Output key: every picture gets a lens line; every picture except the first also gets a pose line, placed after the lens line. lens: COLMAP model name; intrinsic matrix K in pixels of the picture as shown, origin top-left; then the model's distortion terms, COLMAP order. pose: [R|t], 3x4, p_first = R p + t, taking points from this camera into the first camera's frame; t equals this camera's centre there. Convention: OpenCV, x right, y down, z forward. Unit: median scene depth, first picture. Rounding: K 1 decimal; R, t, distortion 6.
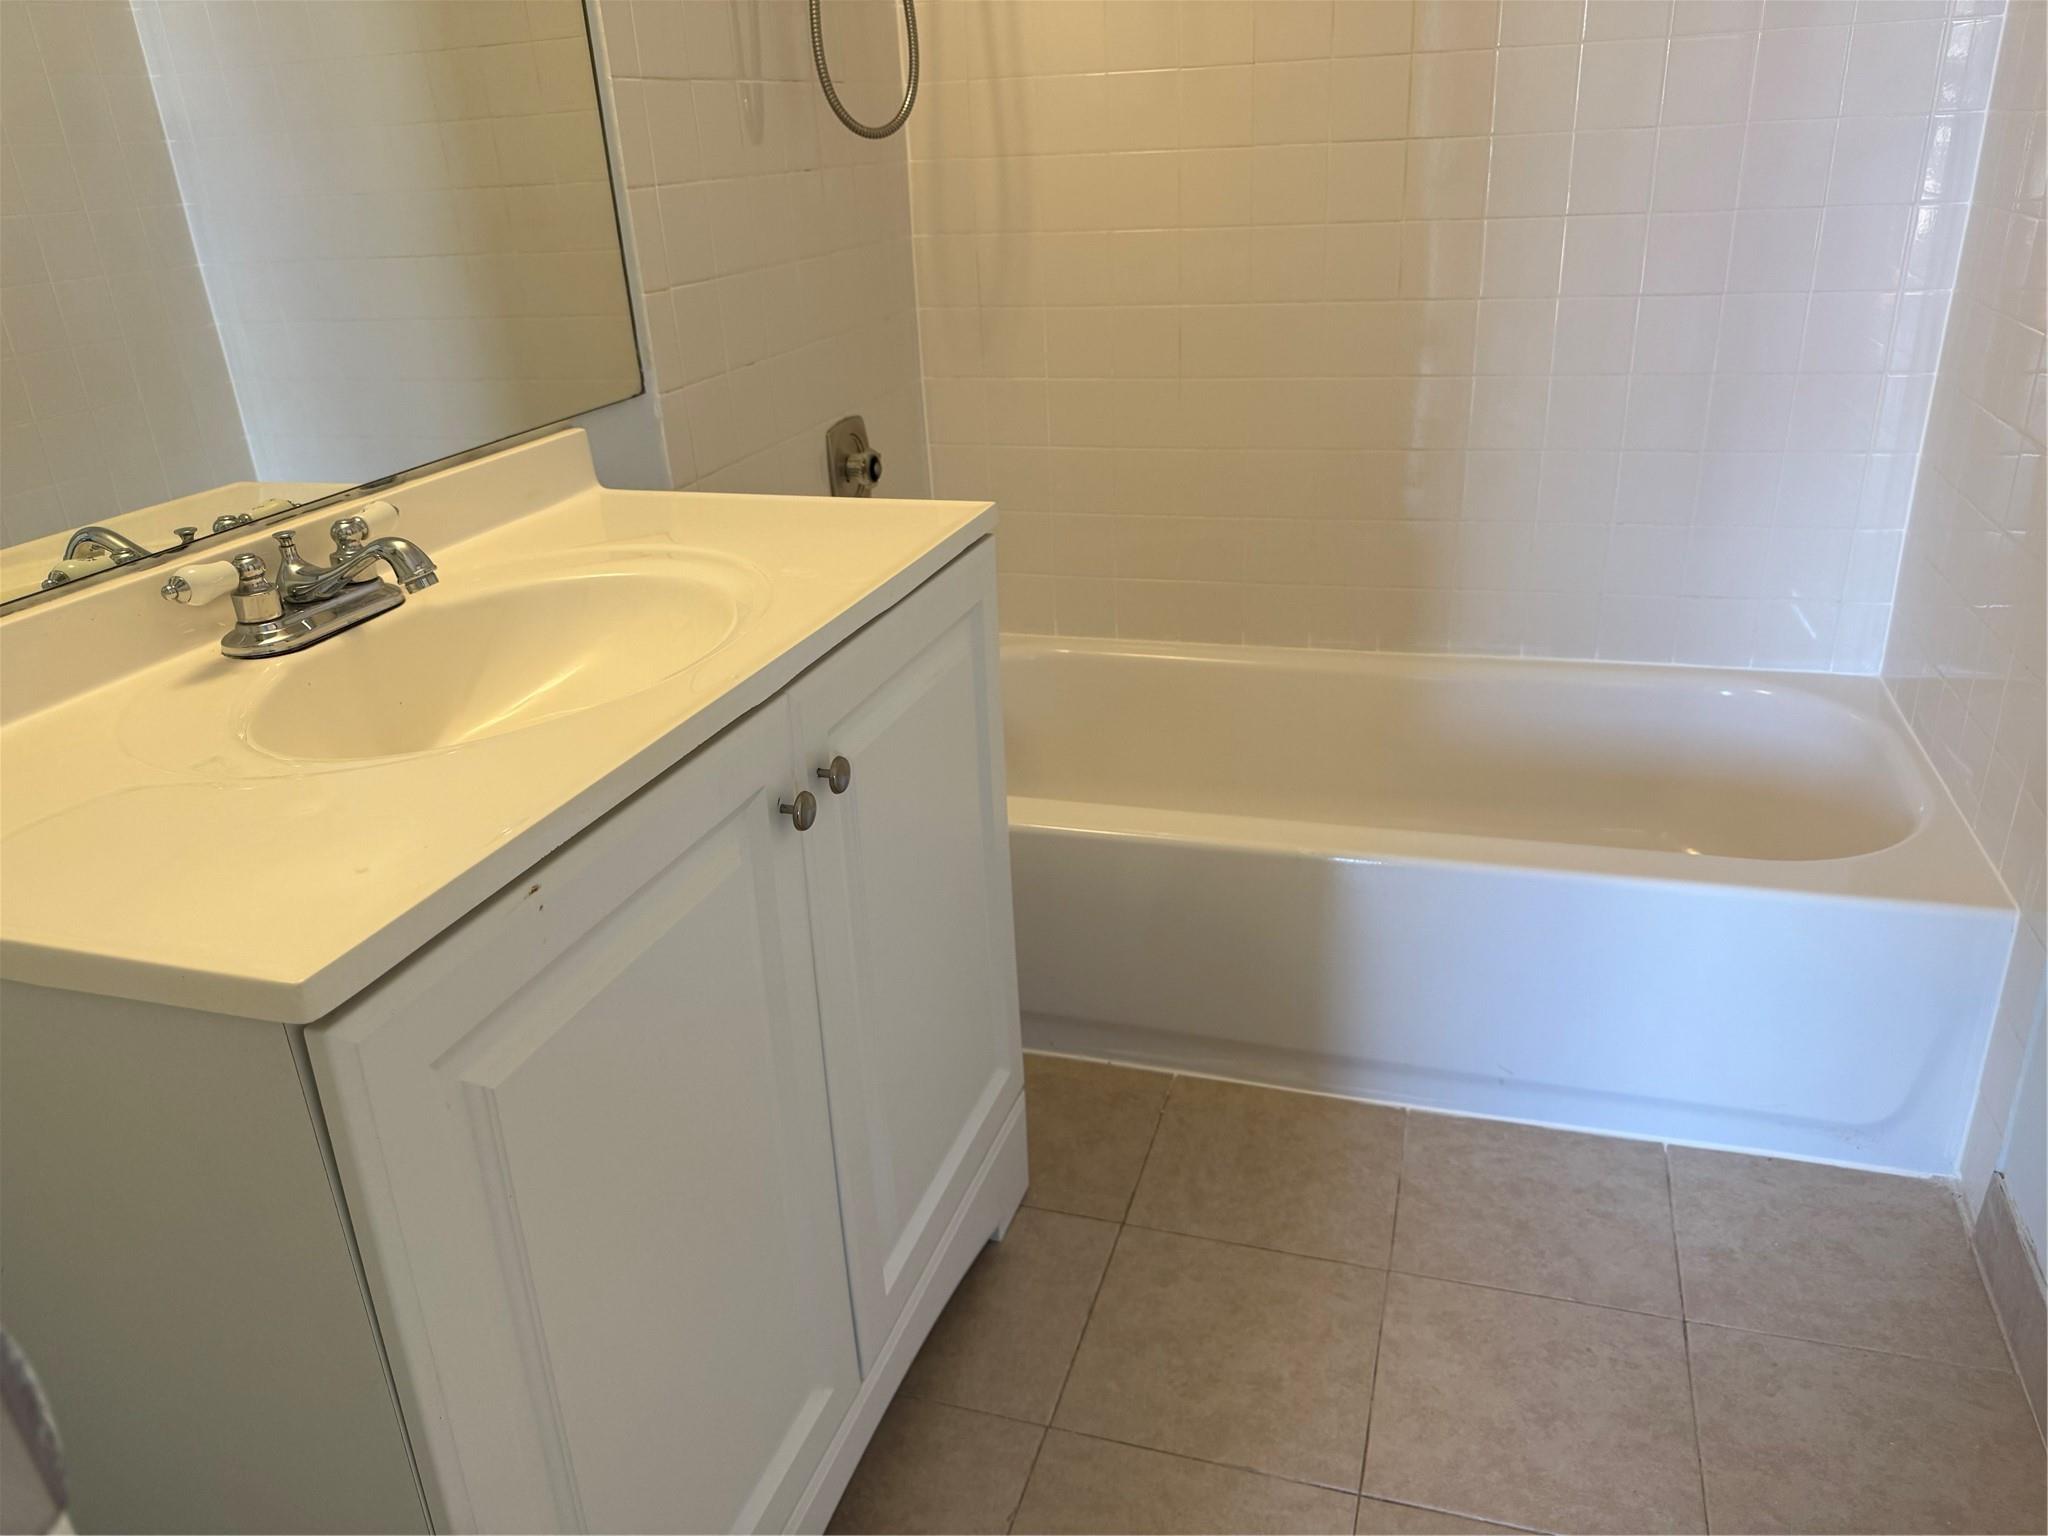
lens RADIAL K [[1440.6, 0, 1011.0], [0, 1440.6, 790.1], [0, 0, 1]] dist [0.156774, -0.332615]
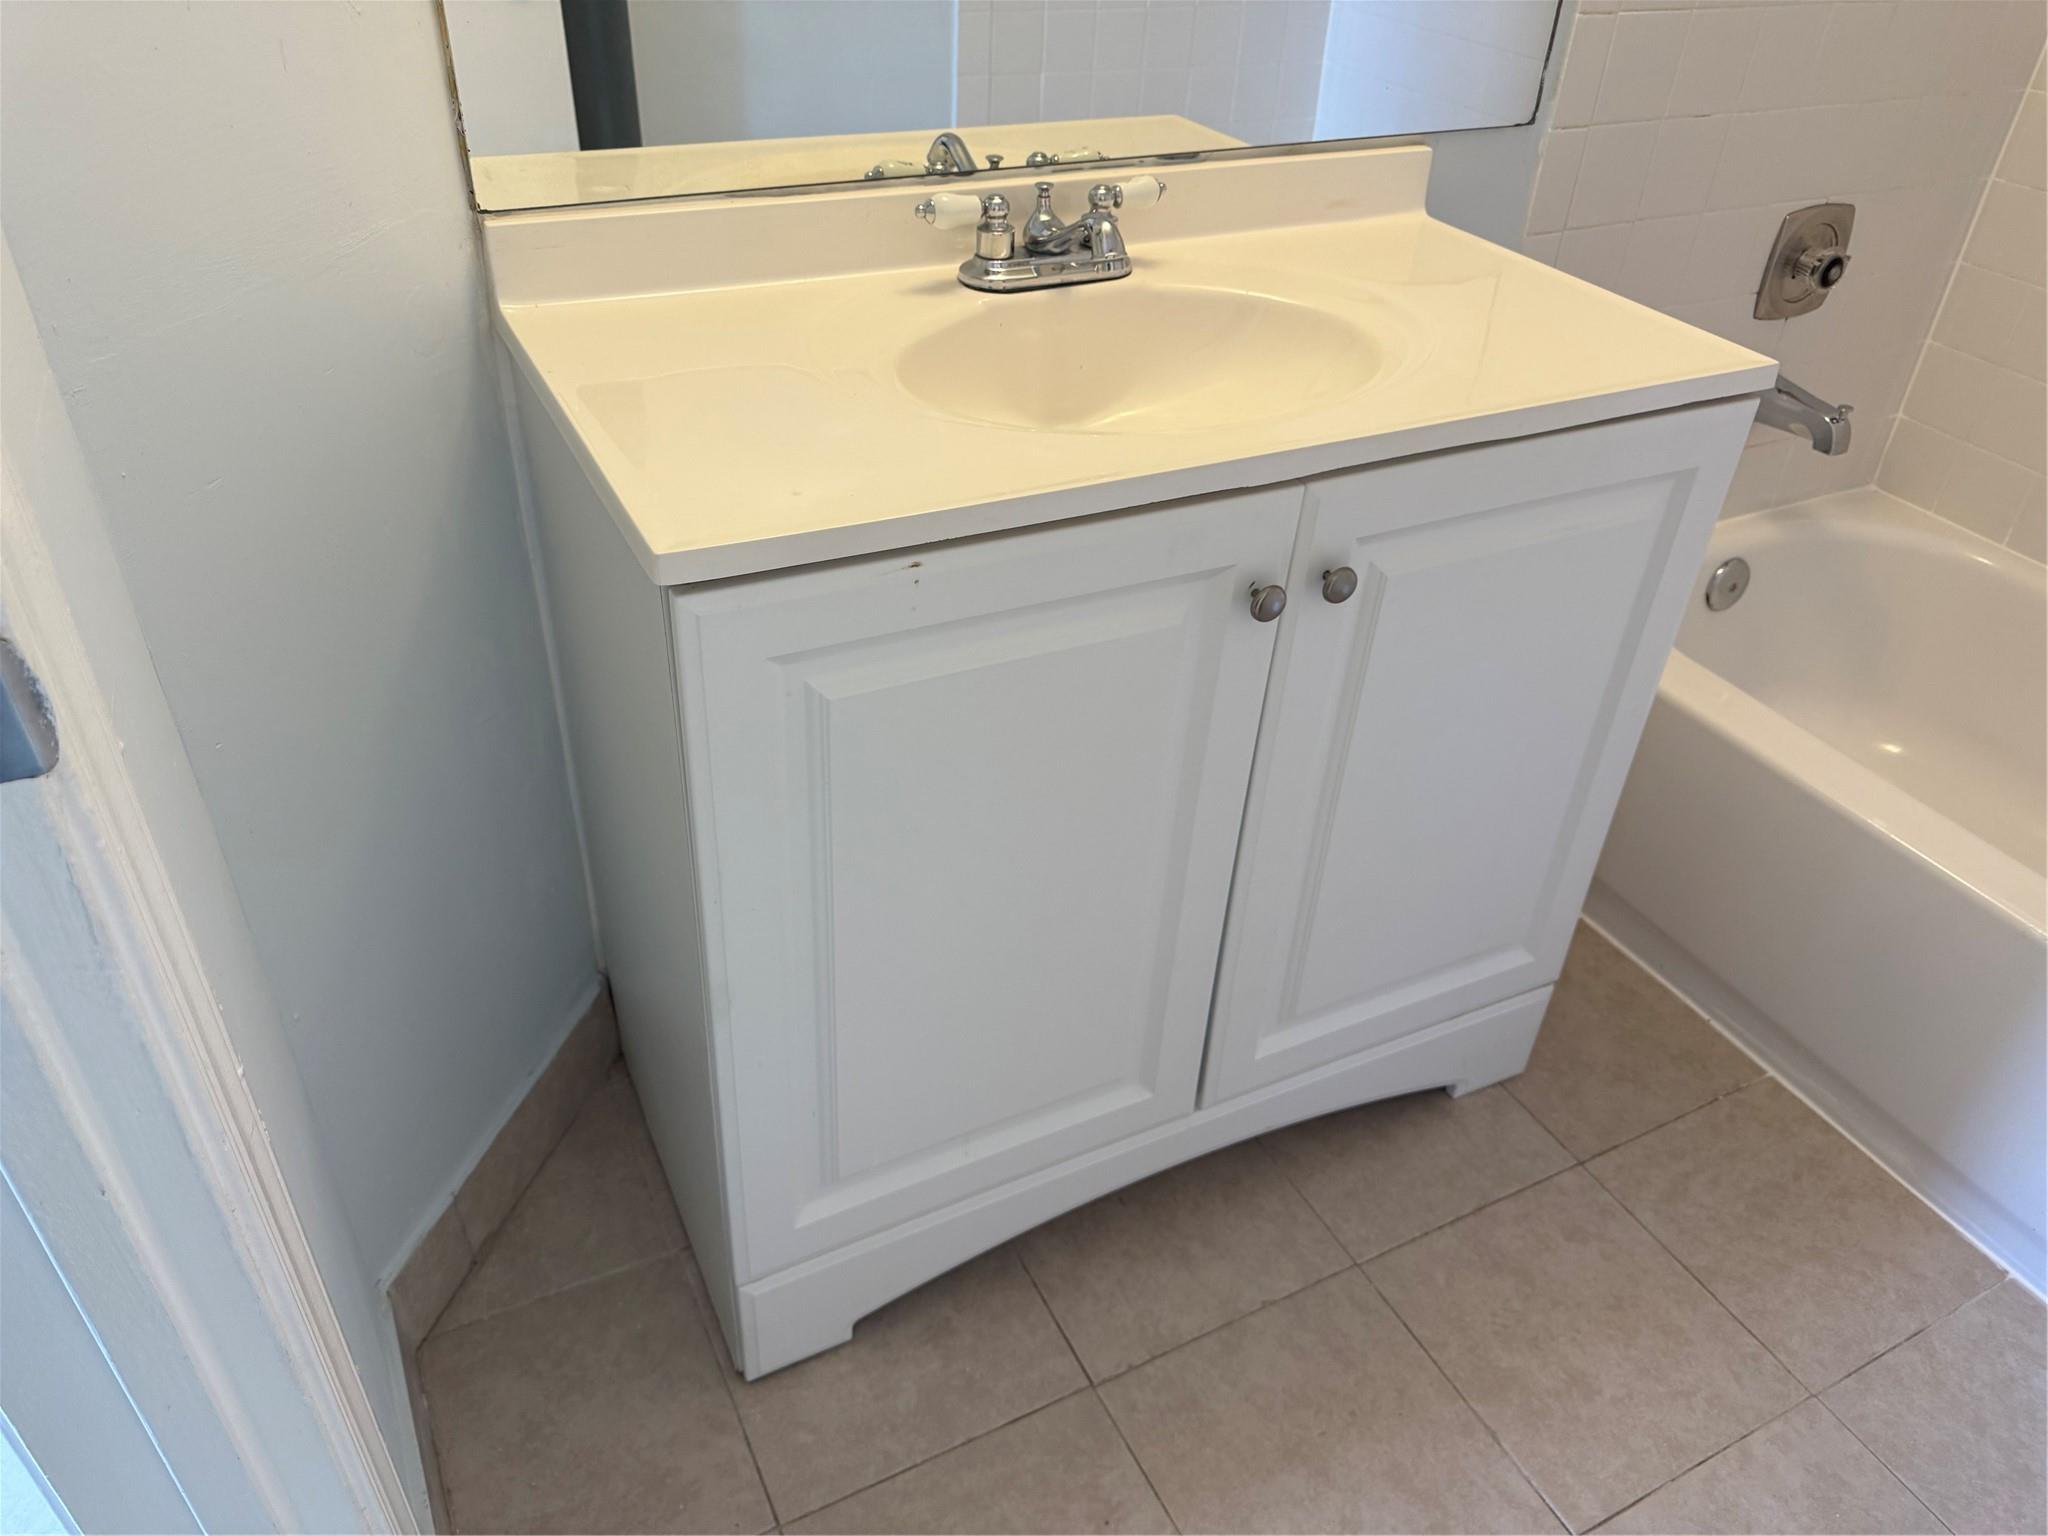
lens RADIAL K [[1455.5, 0, 1035.5], [0, 1455.5, 762.8], [0, 0, 1]] dist [0.006010, 0.000069]
pose [[0.708553, 0.475113, -0.521747, 0.209594], [-0.362034, 0.879408, 0.309148, -0.093077], [0.605709, -0.030158, 0.795114, 0.069839]]
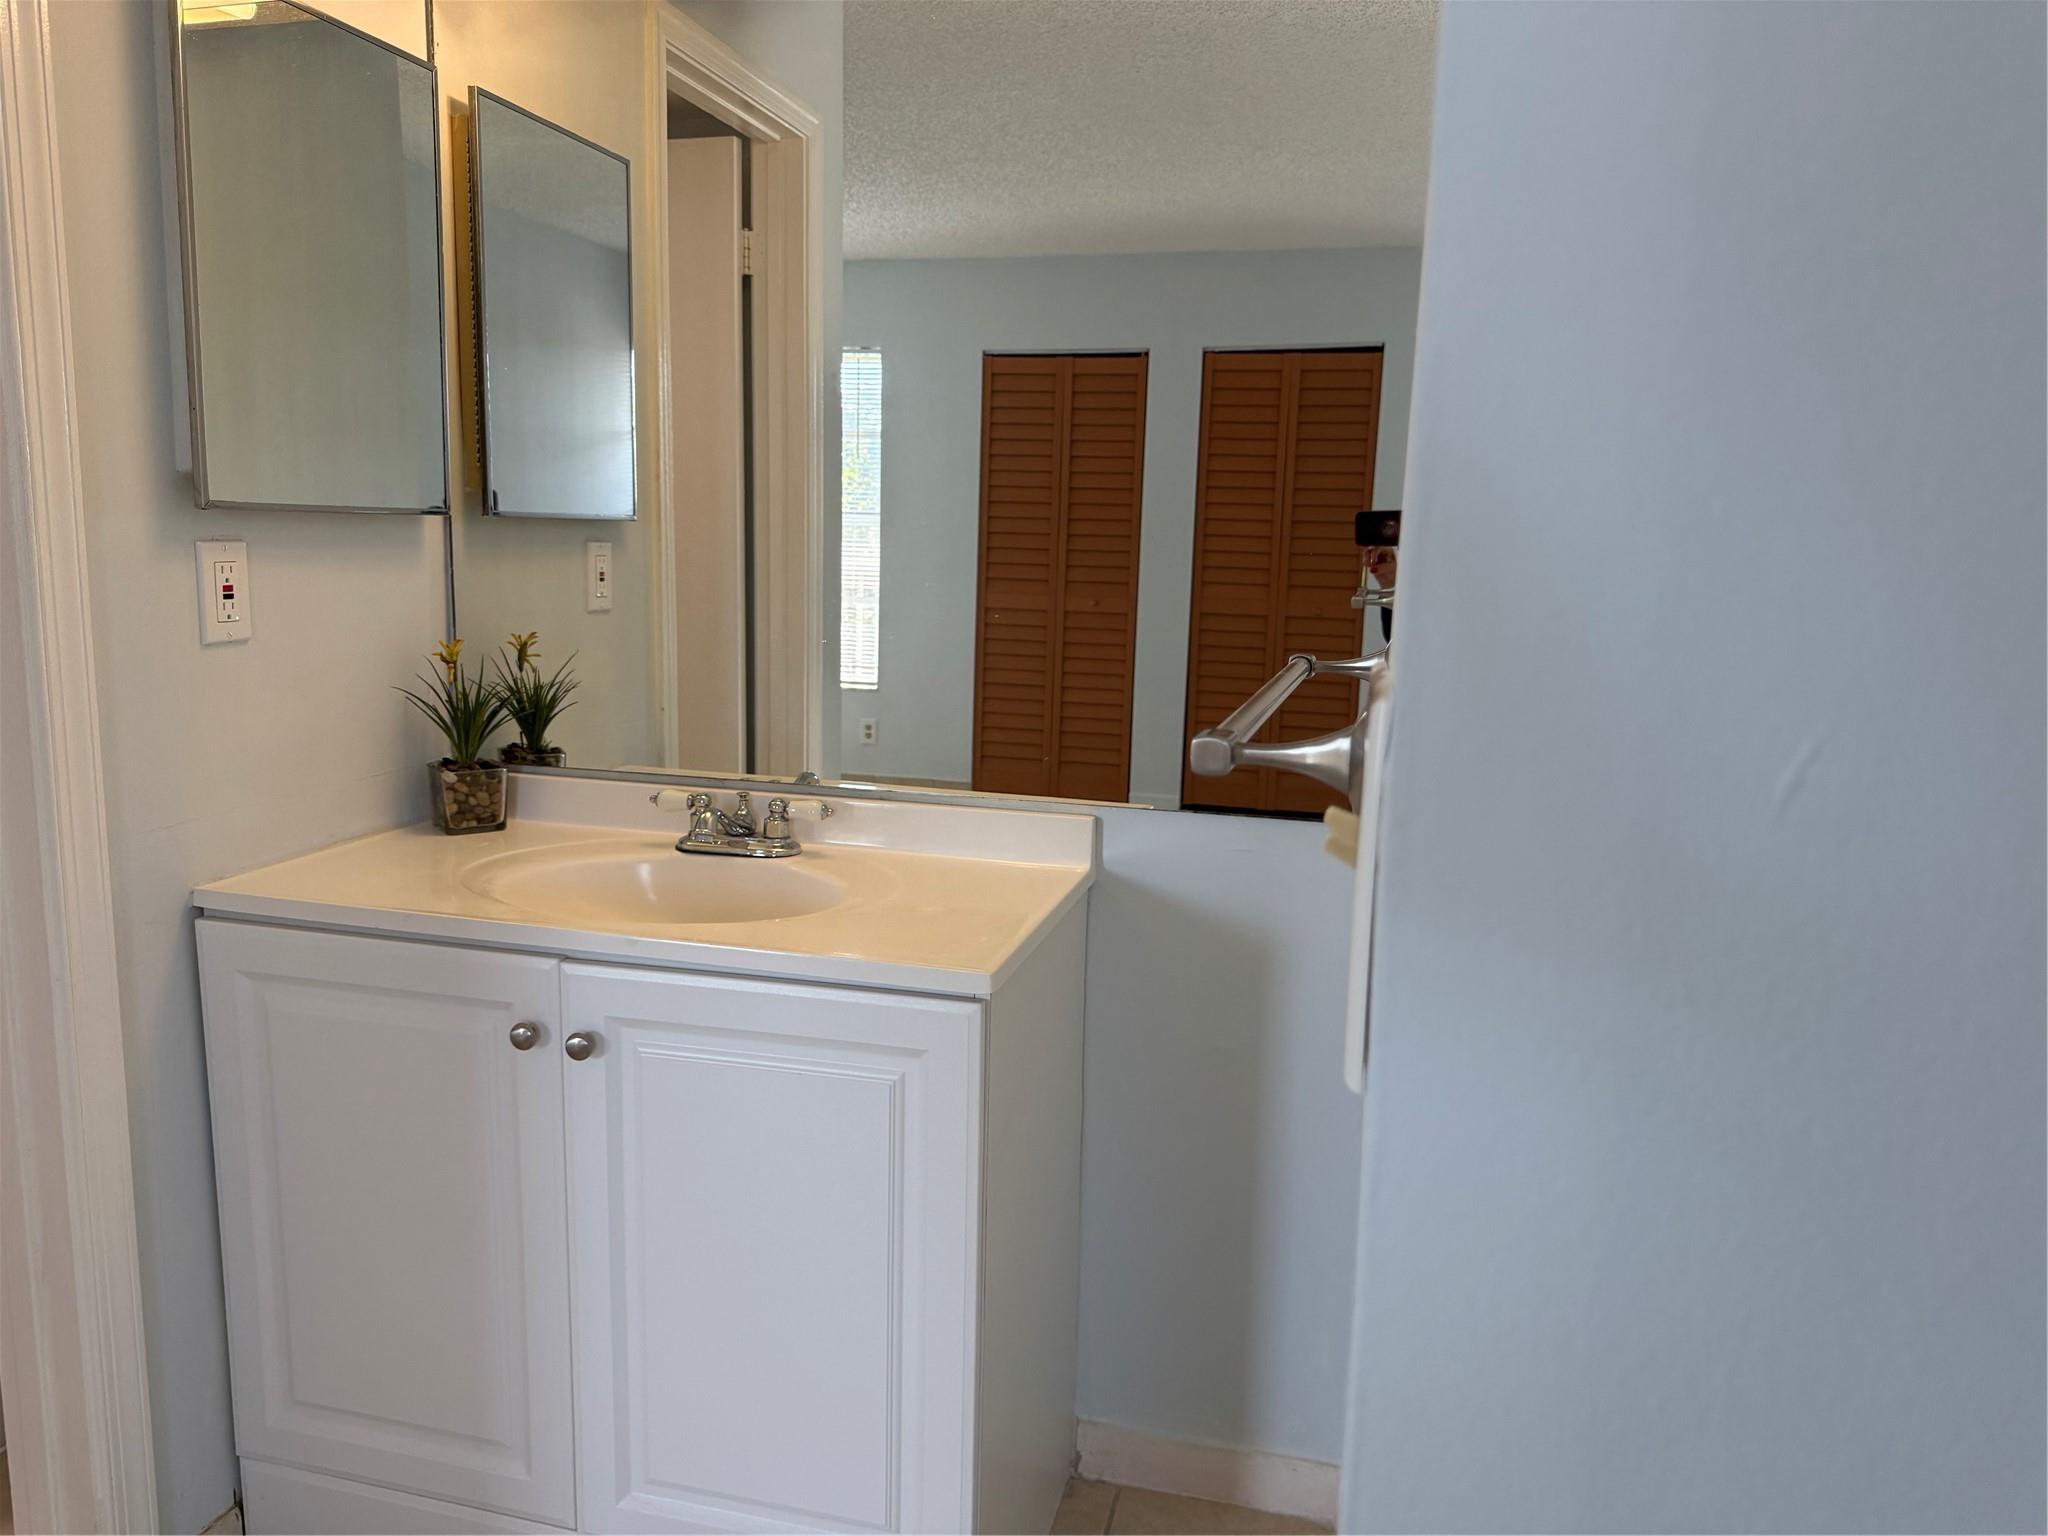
lens RADIAL K [[1425.2, 0, 1013.7], [0, 1425.2, 777.1], [0, 0, 1]] dist [0.103370, -0.171745]
pose [[0.054470, 0.234915, -0.970488, 0.803933], [-0.422020, 0.886272, 0.190844, -0.460834], [0.904949, 0.399171, 0.147414, 0.746305]]
